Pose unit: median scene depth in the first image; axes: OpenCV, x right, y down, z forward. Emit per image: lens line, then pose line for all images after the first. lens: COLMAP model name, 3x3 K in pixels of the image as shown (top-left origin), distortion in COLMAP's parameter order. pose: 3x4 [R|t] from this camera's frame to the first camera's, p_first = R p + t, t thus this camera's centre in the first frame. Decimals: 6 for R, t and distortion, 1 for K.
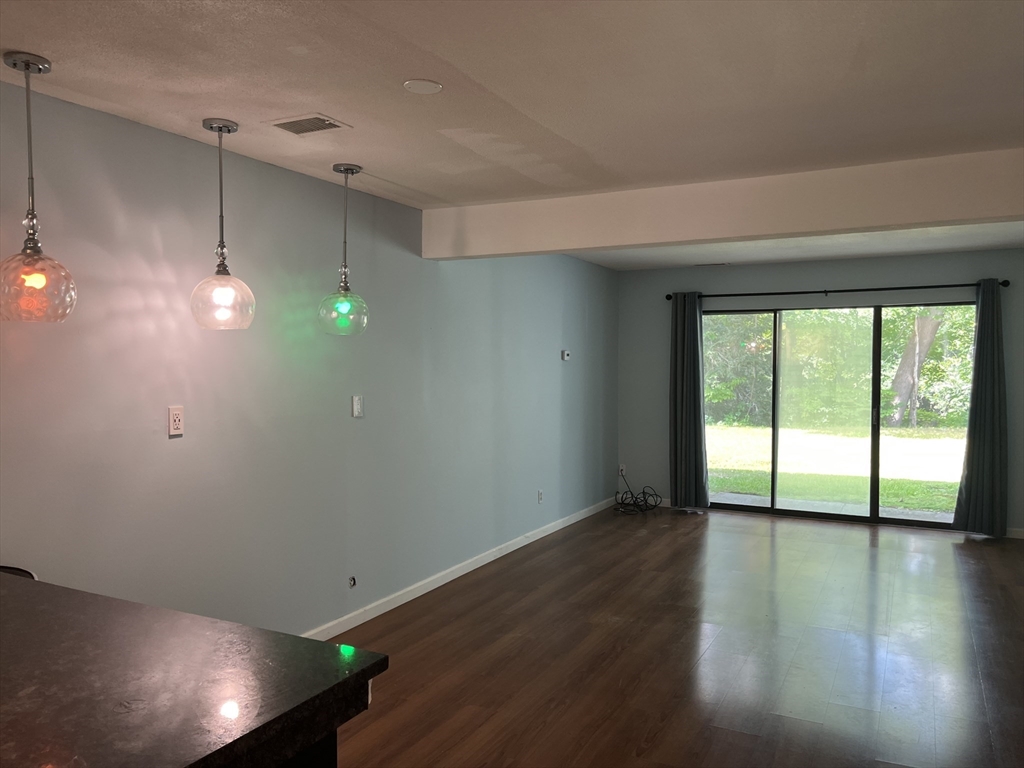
lens RADIAL K [[785.2, 0, 513.2], [0, 785.2, 386.1], [0, 0, 1]] dist [0.093546, -0.116974]
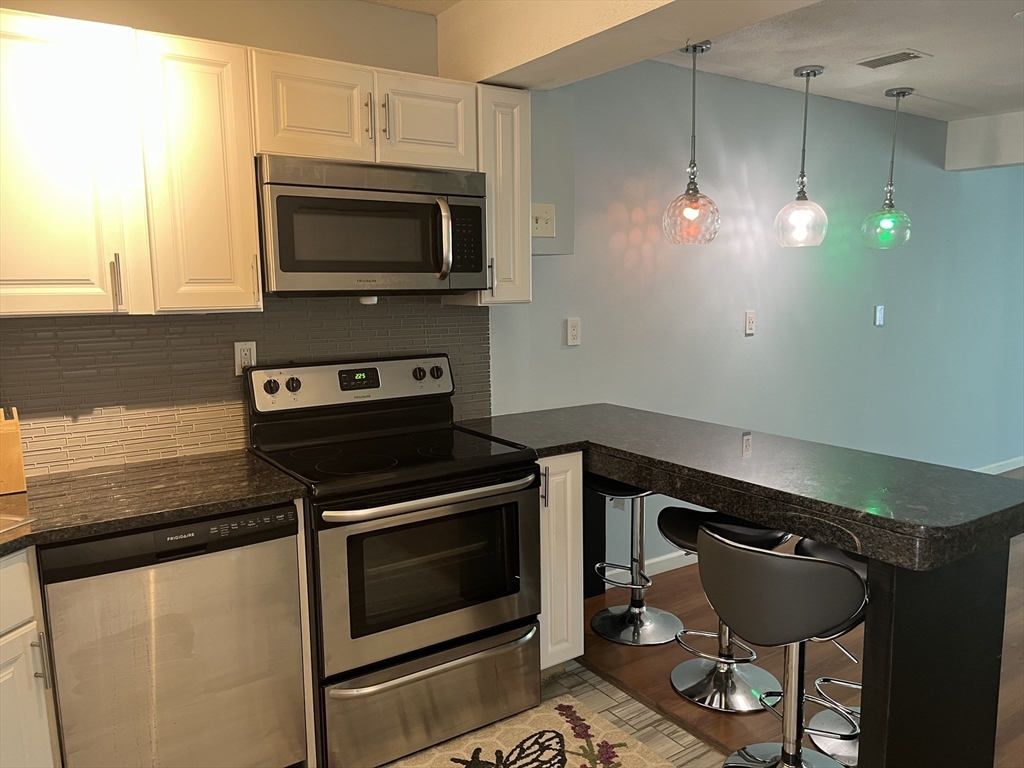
lens RADIAL K [[785.2, 0, 513.2], [0, 785.2, 386.1], [0, 0, 1]] dist [0.093546, -0.116974]
pose [[0.883954, 0.056150, -0.464190, -0.172006], [-0.010146, 0.994833, 0.101019, 0.021413], [0.467464, -0.084586, 0.879956, -0.274978]]
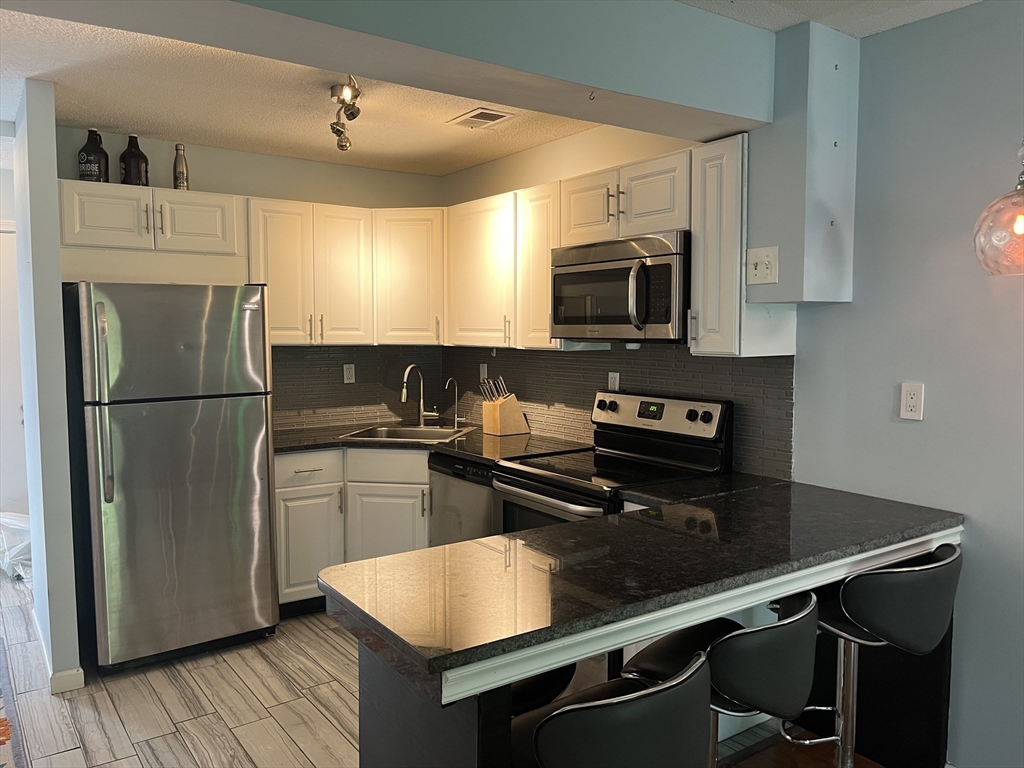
lens RADIAL K [[785.2, 0, 513.2], [0, 785.2, 386.1], [0, 0, 1]] dist [0.093546, -0.116974]
pose [[-0.451603, 0.068979, -0.889548, 0.342158], [-0.033045, 0.995030, 0.093935, -0.026897], [0.891607, 0.071816, -0.447079, 0.823140]]
